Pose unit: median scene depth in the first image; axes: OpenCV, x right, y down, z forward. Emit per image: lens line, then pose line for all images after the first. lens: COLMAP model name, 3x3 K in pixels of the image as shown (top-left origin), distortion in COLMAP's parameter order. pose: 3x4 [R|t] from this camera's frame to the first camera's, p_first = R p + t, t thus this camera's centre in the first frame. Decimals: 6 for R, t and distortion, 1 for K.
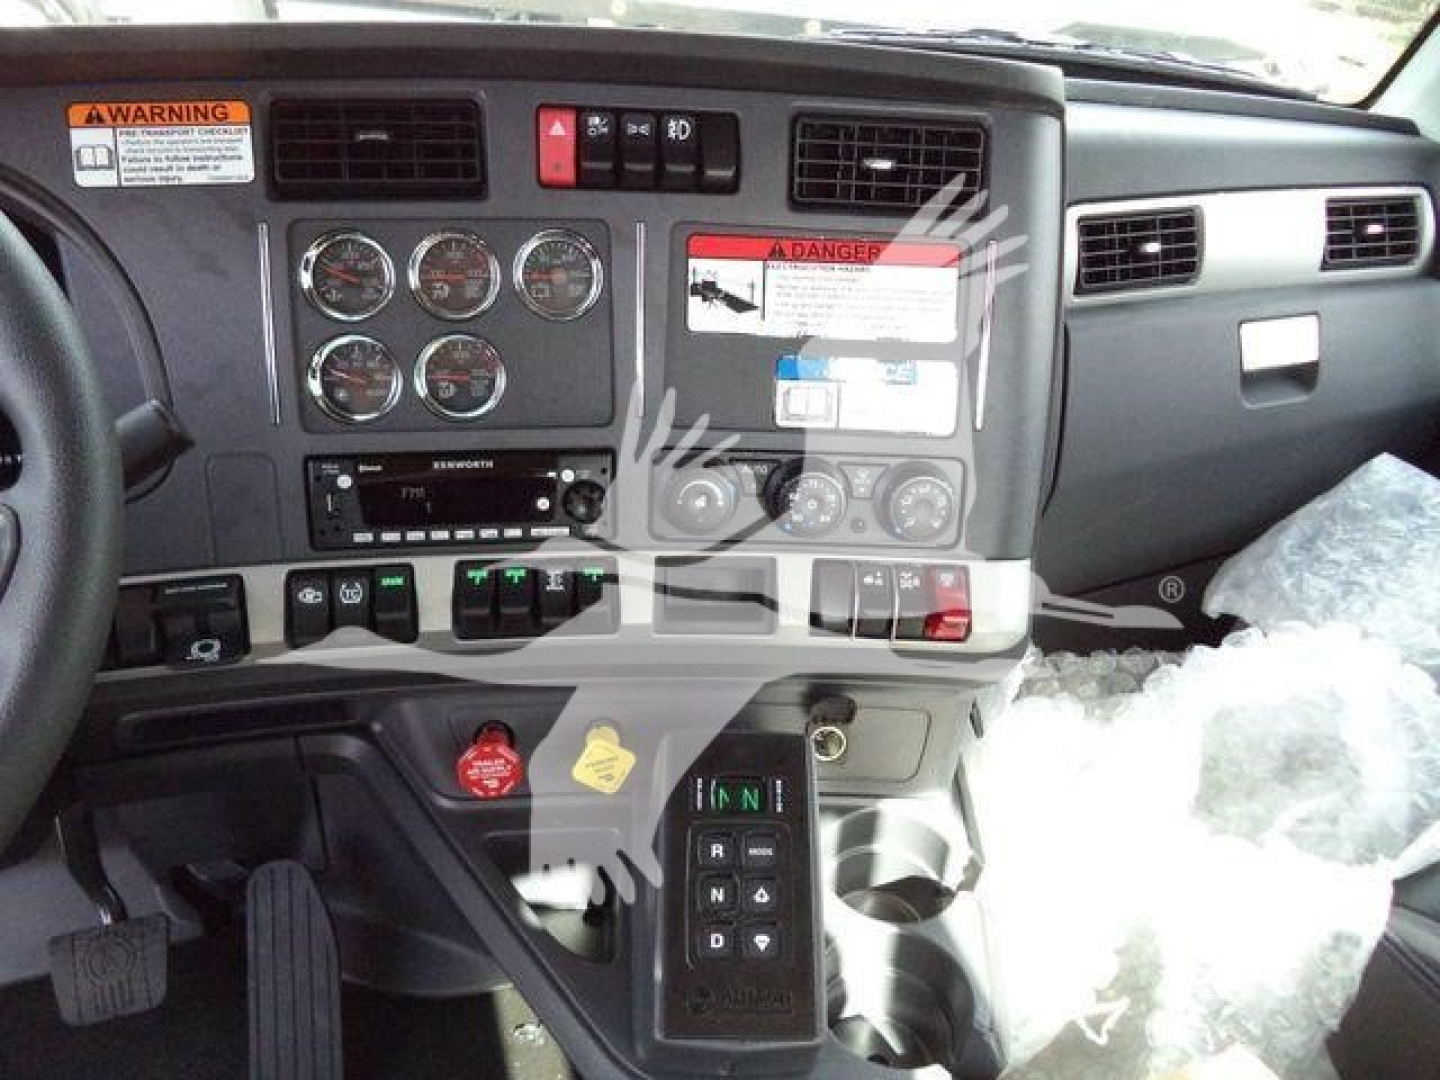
lens RADIAL K [[1198.7, 0, 721.0], [0, 1198.7, 584.5], [0, 0, 1]] dist [-0.041841, -0.005360]
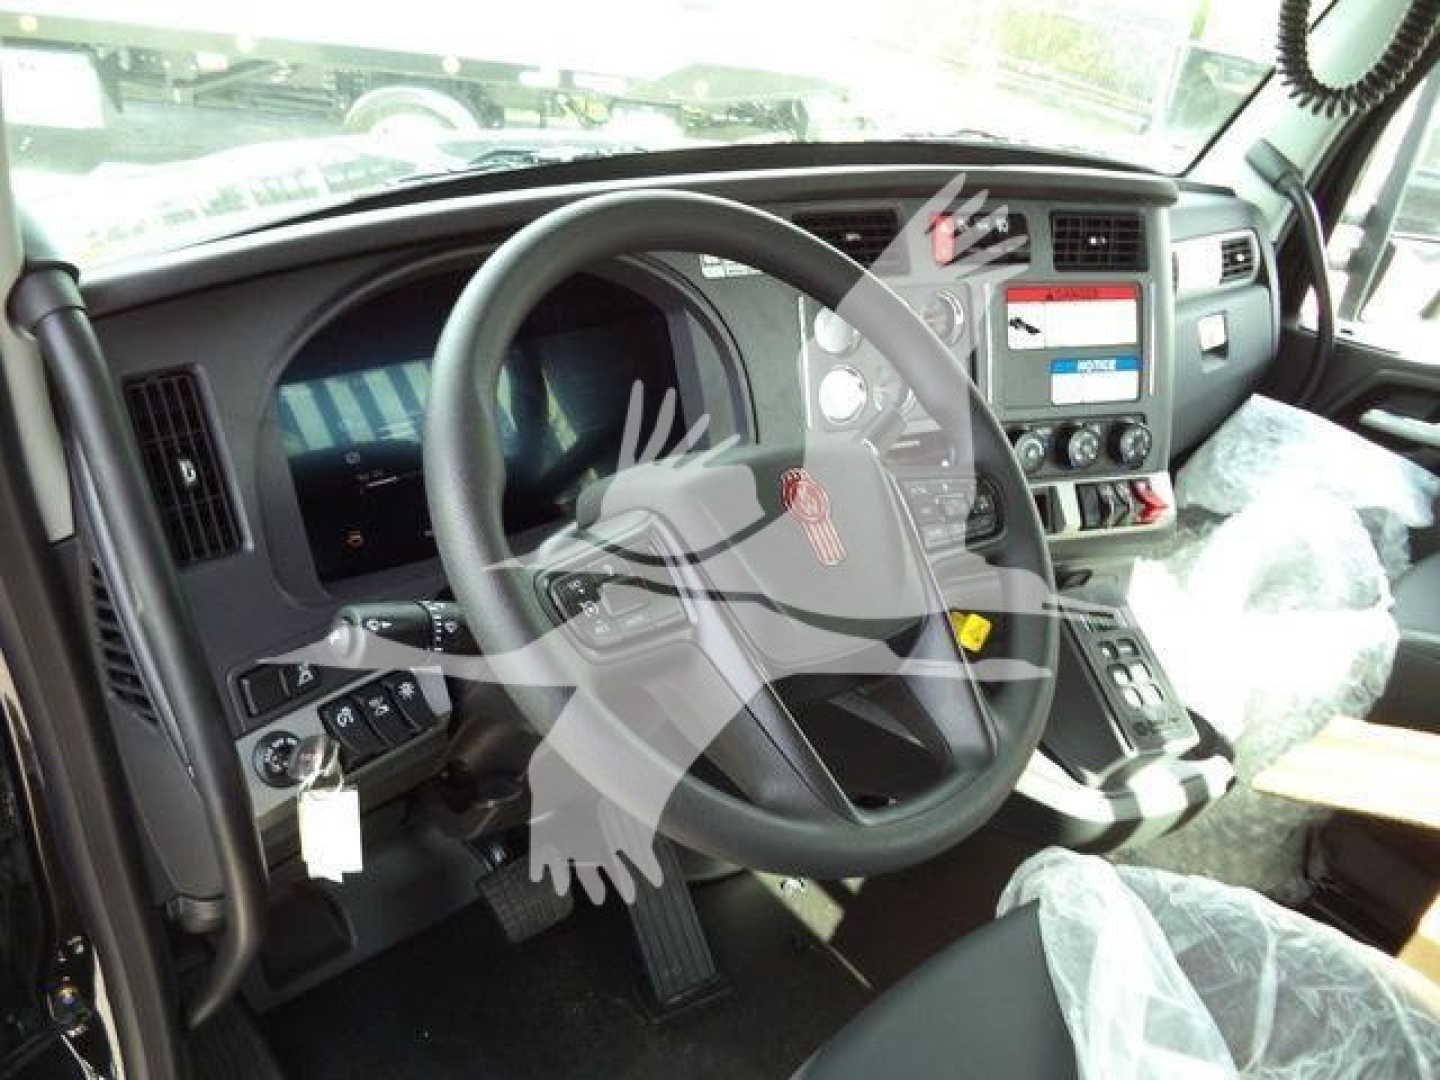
lens RADIAL K [[1145.2, 0, 767.1], [0, 1145.2, 542.8], [0, 0, 1]] dist [-0.023248, -0.000788]
pose [[0.927862, -0.131321, 0.349037, -0.769893], [0.143625, 0.989587, -0.009484, 0.011844], [-0.344157, 0.058931, 0.937061, -0.266956]]
